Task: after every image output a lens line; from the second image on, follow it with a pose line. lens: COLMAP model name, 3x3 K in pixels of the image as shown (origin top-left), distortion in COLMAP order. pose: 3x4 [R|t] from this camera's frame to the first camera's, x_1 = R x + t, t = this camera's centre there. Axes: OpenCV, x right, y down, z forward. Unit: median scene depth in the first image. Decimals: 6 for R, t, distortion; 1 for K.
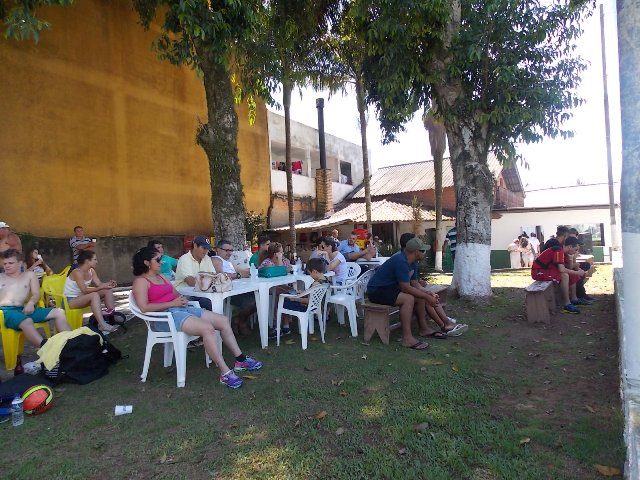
lens RADIAL K [[409.3, 0, 320.0], [0, 409.3, 240.0], [0, 0, 1]] dist [-0.014931, 0.001078]
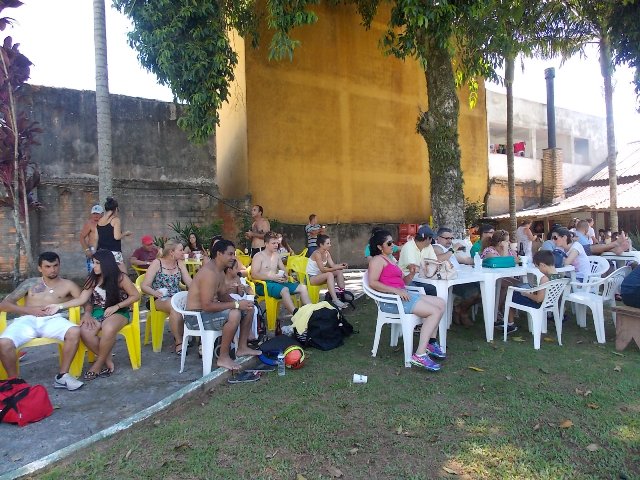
lens RADIAL K [[409.3, 0, 320.0], [0, 409.3, 240.0], [0, 0, 1]] dist [-0.014931, 0.001078]
pose [[0.882018, 0.027988, -0.470384, -0.029250], [-0.014445, 0.999371, 0.032378, 0.001483], [0.470995, -0.021763, 0.881868, -0.013889]]
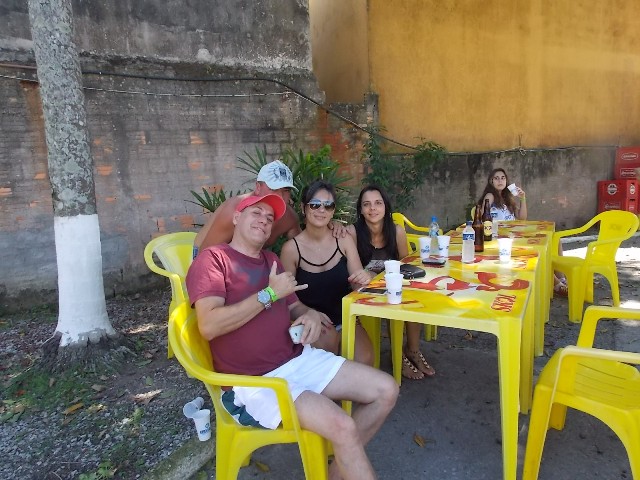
lens RADIAL K [[447.2, 0, 320.0], [0, 447.2, 240.0], [0, 0, 1]] dist [0.038561, -0.006433]
pose [[0.859364, 0.065318, -0.507176, -0.522773], [0.020440, 0.986629, 0.161698, 0.011781], [0.510956, -0.149324, 0.846538, 0.345946]]
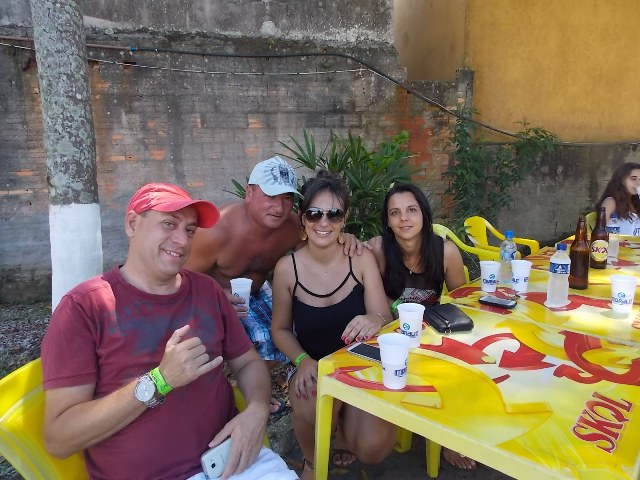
lens RADIAL K [[447.2, 0, 320.0], [0, 447.2, 240.0], [0, 0, 1]] dist [0.038561, -0.006433]
pose [[0.721601, 0.128000, -0.680373, -0.532502], [-0.004115, 0.983535, 0.180670, 0.013746], [0.692297, -0.127572, 0.710247, 0.433558]]
